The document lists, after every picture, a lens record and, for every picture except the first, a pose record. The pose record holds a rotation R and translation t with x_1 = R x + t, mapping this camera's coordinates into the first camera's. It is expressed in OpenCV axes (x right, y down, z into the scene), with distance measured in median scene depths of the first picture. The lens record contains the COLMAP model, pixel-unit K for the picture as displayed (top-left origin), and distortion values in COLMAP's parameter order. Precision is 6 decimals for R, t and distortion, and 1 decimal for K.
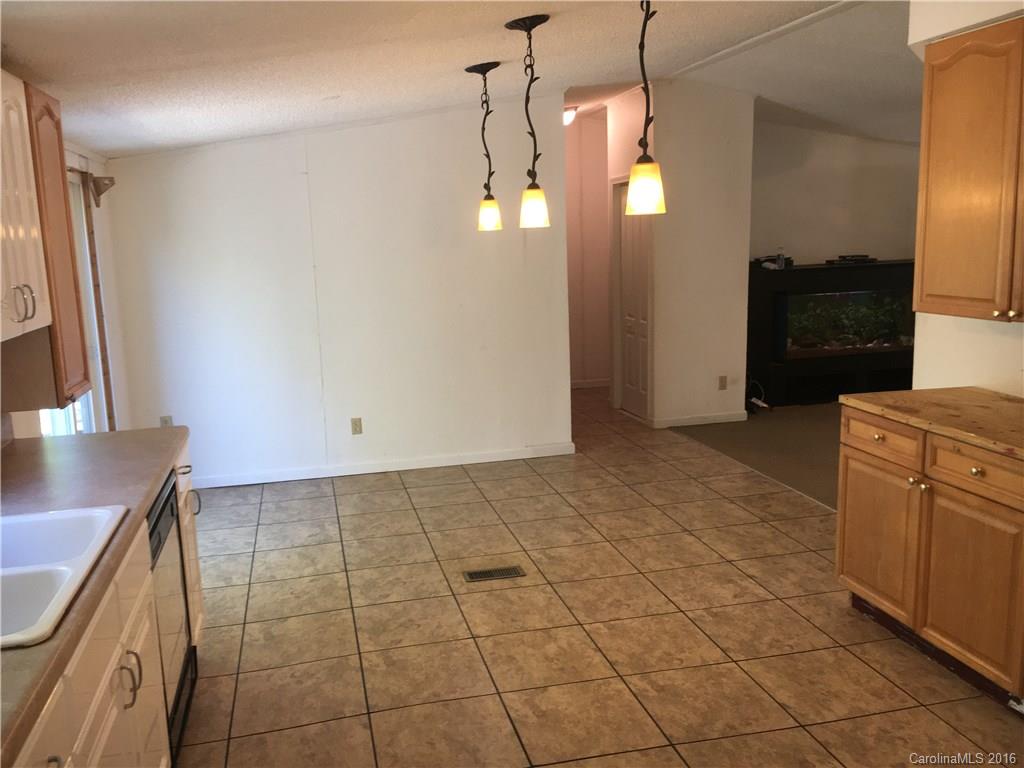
lens RADIAL K [[877.2, 0, 503.1], [0, 877.2, 380.0], [0, 0, 1]] dist [0.069091, -0.105164]
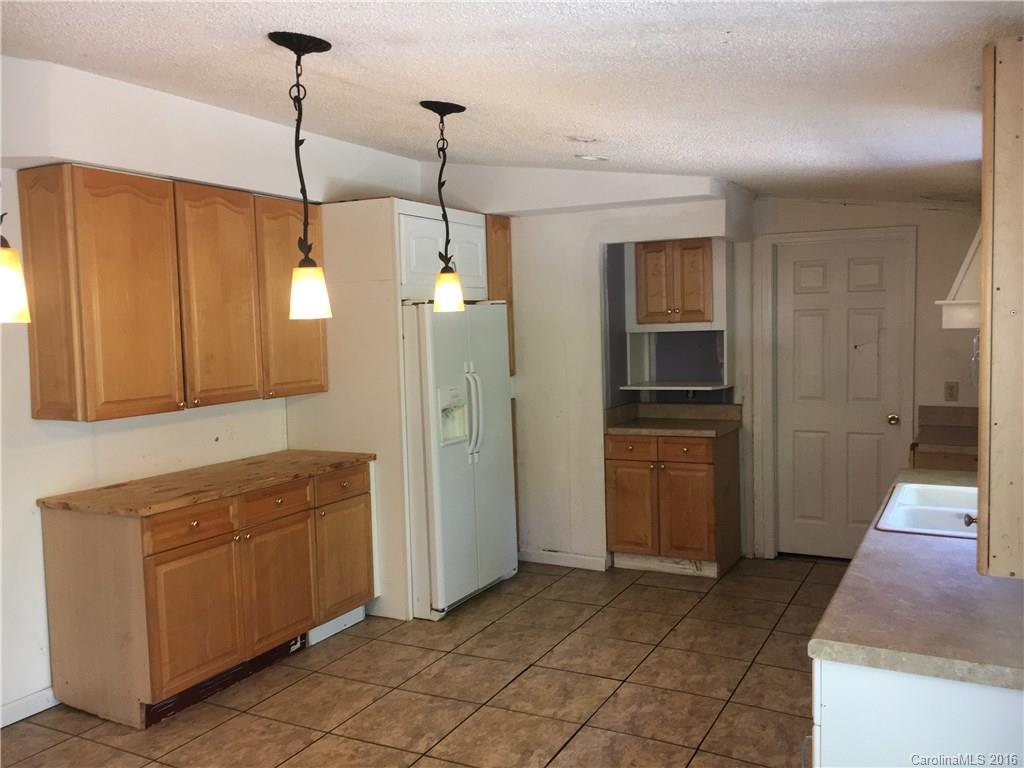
lens RADIAL K [[877.2, 0, 509.5], [0, 877.2, 384.7], [0, 0, 1]] dist [0.069091, -0.105164]
pose [[-0.752870, -0.000011, 0.658169, -0.515883], [0.153619, 0.972377, 0.175739, -0.206621], [-0.639990, 0.233416, -0.732072, 1.322792]]
